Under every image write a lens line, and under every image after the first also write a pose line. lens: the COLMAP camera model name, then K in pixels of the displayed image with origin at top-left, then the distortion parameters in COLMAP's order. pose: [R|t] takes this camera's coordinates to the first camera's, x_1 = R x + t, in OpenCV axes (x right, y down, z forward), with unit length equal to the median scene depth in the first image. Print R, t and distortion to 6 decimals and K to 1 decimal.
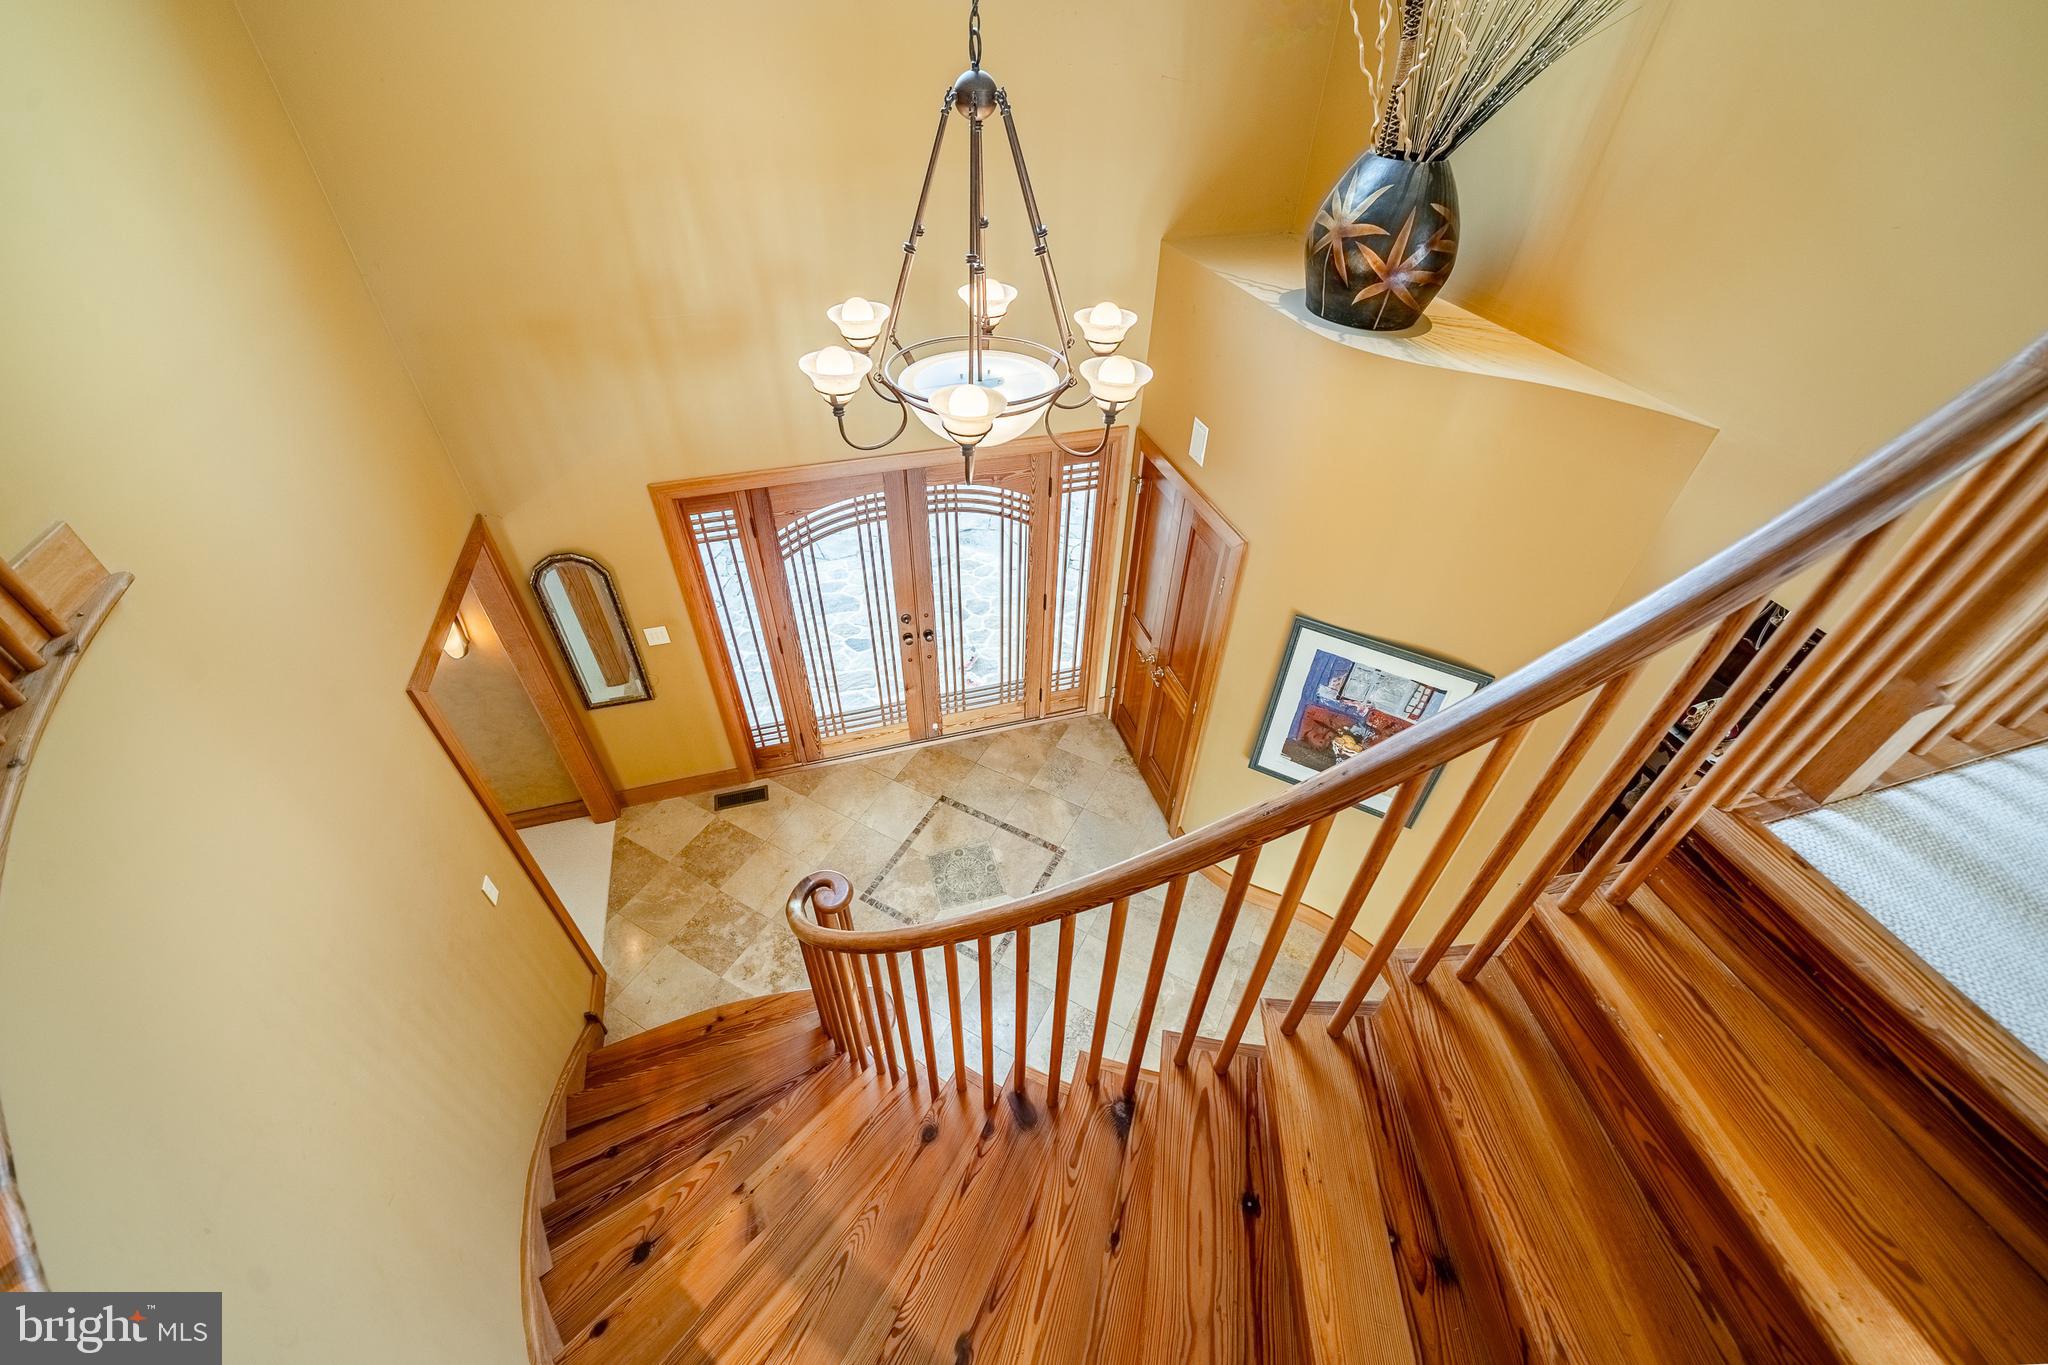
lens RADIAL K [[803.7, 0, 1024.0], [0, 803.7, 682.5], [0, 0, 1]] dist [-0.000276, -0.000009]
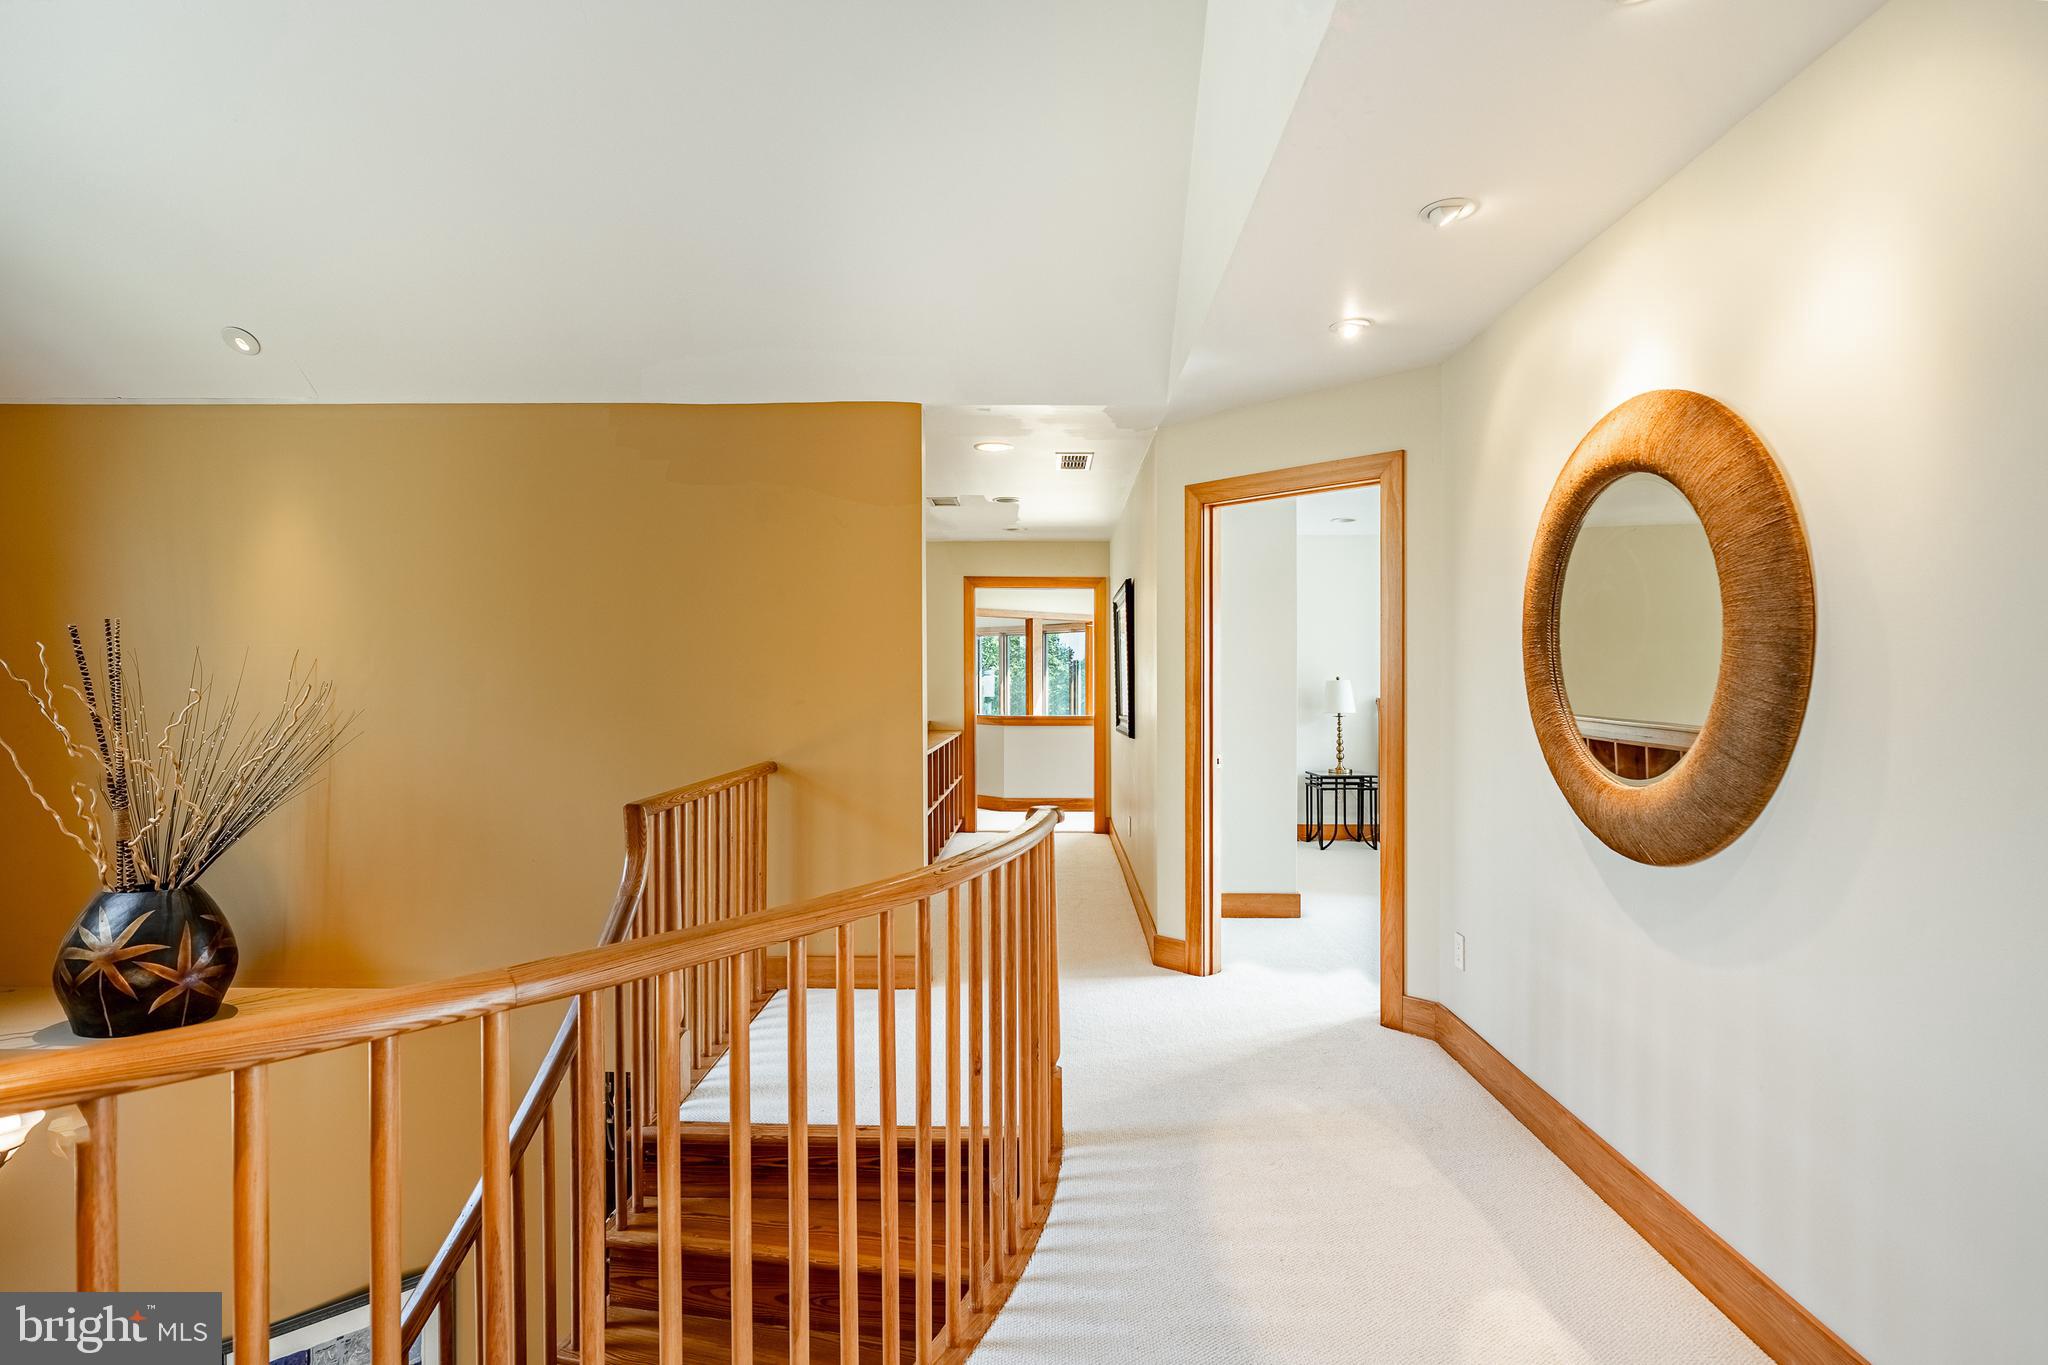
lens RADIAL K [[998.4, 0, 1024.0], [0, 998.4, 682.5], [0, 0, 1]] dist [-0.013809, 0.000023]
pose [[0.306061, -0.022022, 0.951757, -0.450380], [0.639219, 0.745614, -0.188305, 0.165157], [-0.705497, 0.666014, 0.242280, -0.375022]]
